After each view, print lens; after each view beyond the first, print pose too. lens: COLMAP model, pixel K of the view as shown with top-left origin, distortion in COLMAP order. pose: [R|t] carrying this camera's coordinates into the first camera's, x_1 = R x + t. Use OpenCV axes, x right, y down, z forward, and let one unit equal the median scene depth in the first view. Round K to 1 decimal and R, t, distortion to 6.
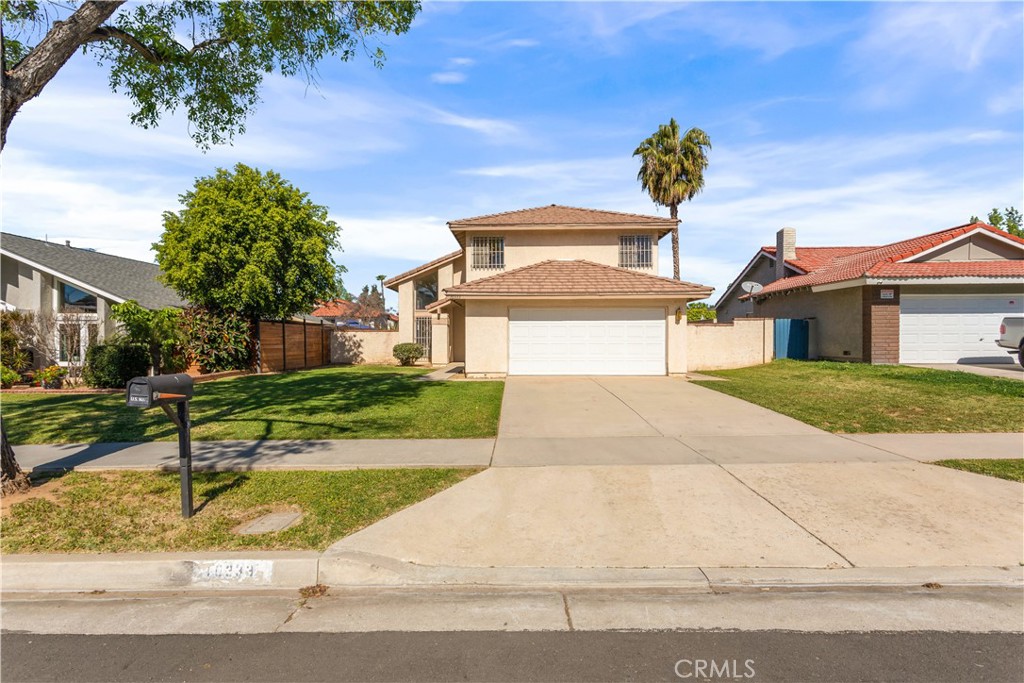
lens RADIAL K [[492.6, 0, 511.0], [0, 492.6, 345.8], [0, 0, 1]] dist [0.000812, 0.002267]
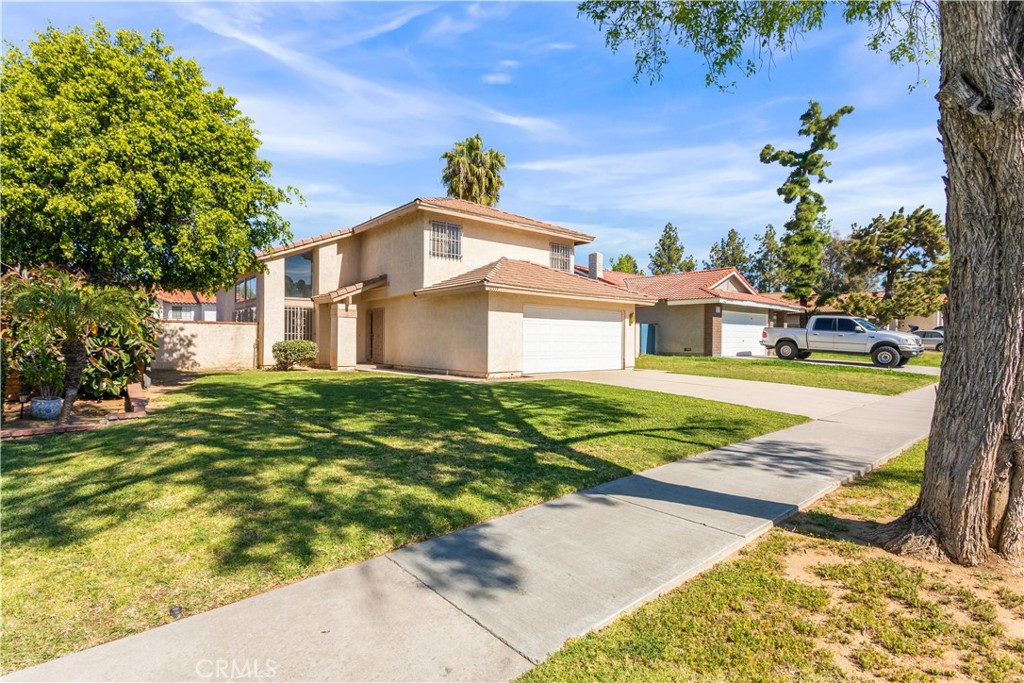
lens RADIAL K [[492.6, 0, 515.6], [0, 492.6, 341.1], [0, 0, 1]] dist [0.000812, 0.002267]
pose [[0.749443, 0.007707, 0.662024, -0.593718], [0.000083, 0.999931, -0.011735, 0.006261], [-0.662069, 0.008850, 0.749390, 0.265053]]
